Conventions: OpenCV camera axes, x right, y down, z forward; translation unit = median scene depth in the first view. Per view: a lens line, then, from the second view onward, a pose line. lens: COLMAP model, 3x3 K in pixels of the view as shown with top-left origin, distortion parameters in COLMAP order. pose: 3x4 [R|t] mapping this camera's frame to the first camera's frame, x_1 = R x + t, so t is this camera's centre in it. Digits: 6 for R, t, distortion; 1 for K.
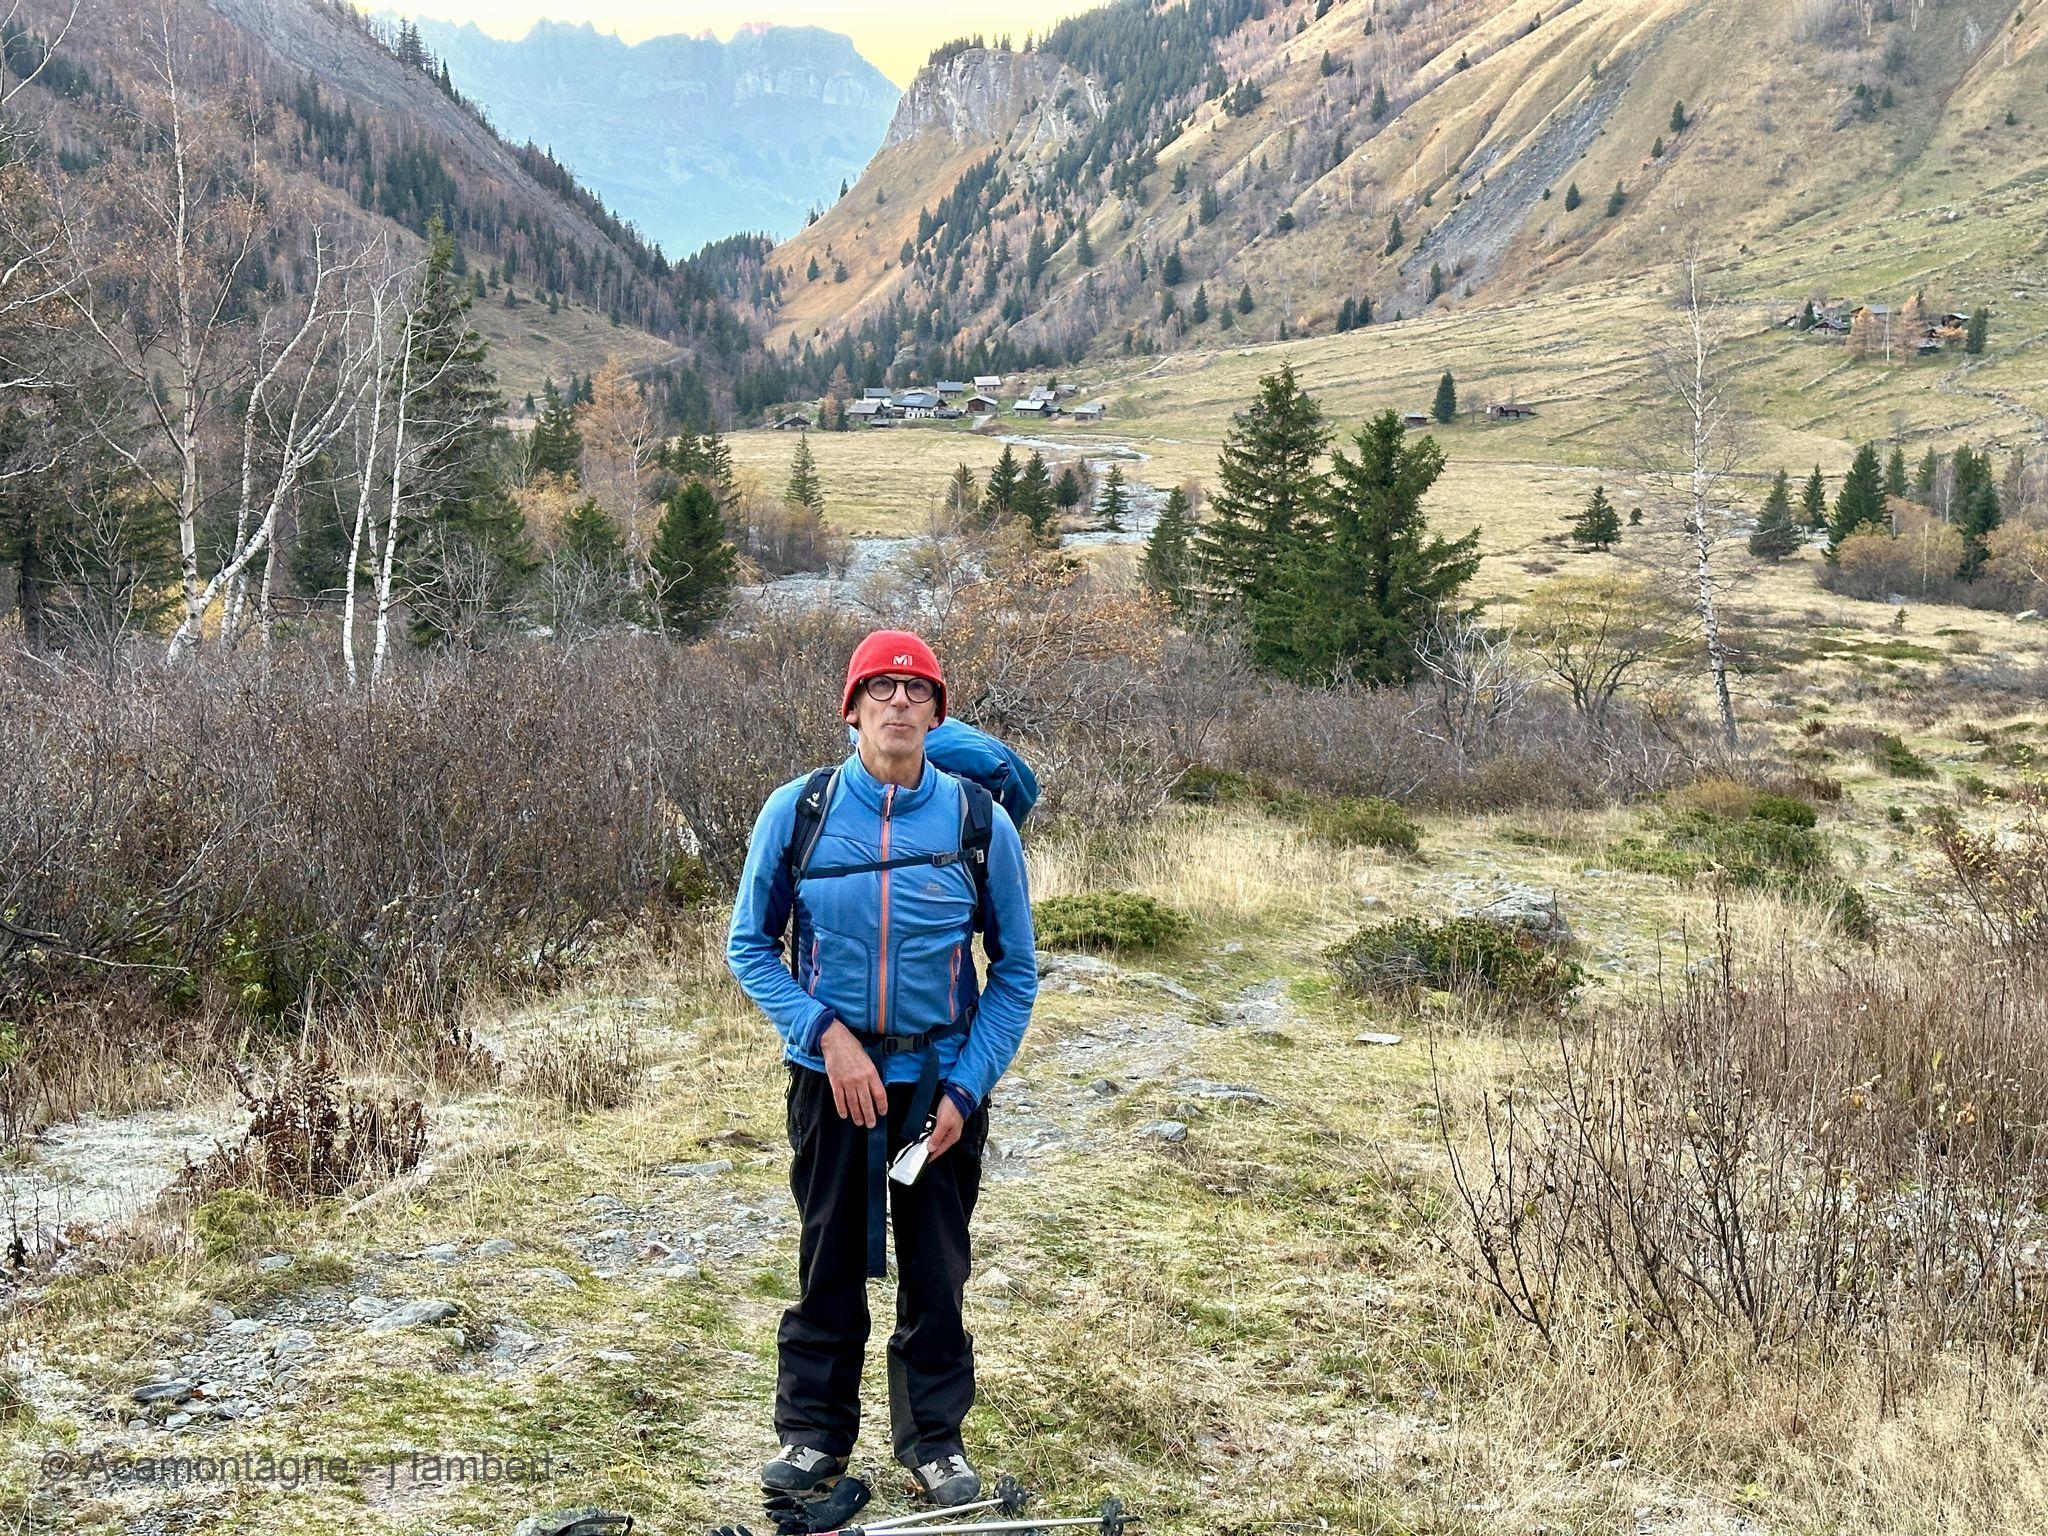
lens RADIAL K [[2770.1, 0, 1013.8], [0, 2770.1, 796.9], [0, 0, 1]] dist [0.134310, 0.003877]
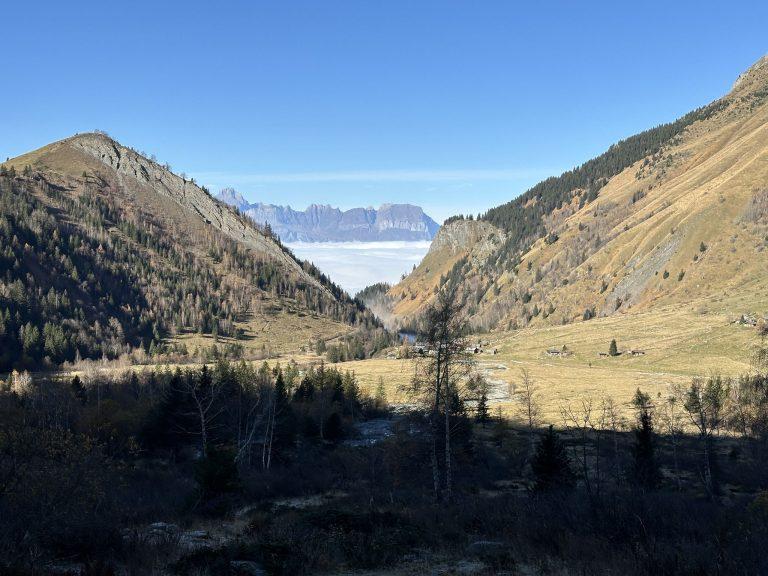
lens RADIAL K [[1038.8, 0, 380.2], [0, 1038.8, 298.8], [0, 0, 1]] dist [0.134310, 0.003877]
pose [[0.995149, -0.012247, -0.097614, 0.011455], [-0.005003, 0.984637, -0.174541, -0.000828], [0.098252, 0.174183, 0.979799, -0.059197]]
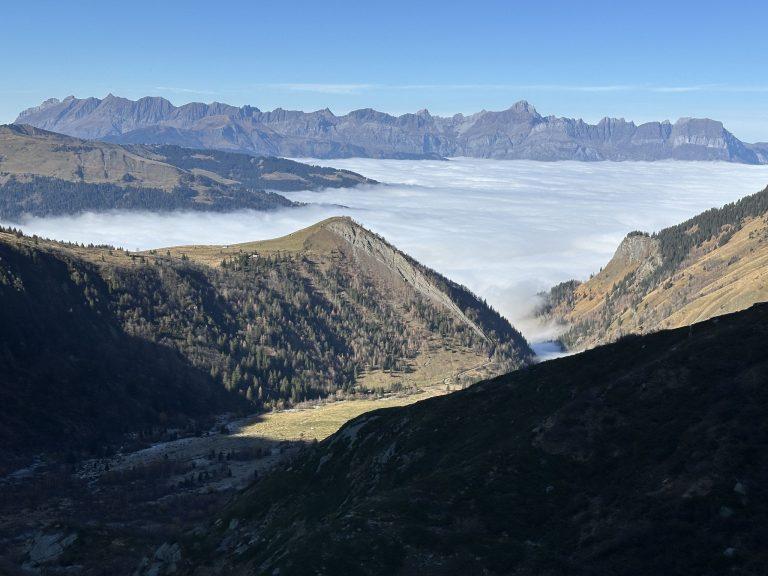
lens RADIAL K [[1038.8, 0, 380.2], [0, 1038.8, 298.8], [0, 0, 1]] dist [0.134310, 0.003877]
pose [[0.927845, 0.062661, -0.367664, 0.261622], [-0.092490, 0.993651, -0.064062, -0.106222], [0.361316, 0.093445, 0.927749, -0.514356]]
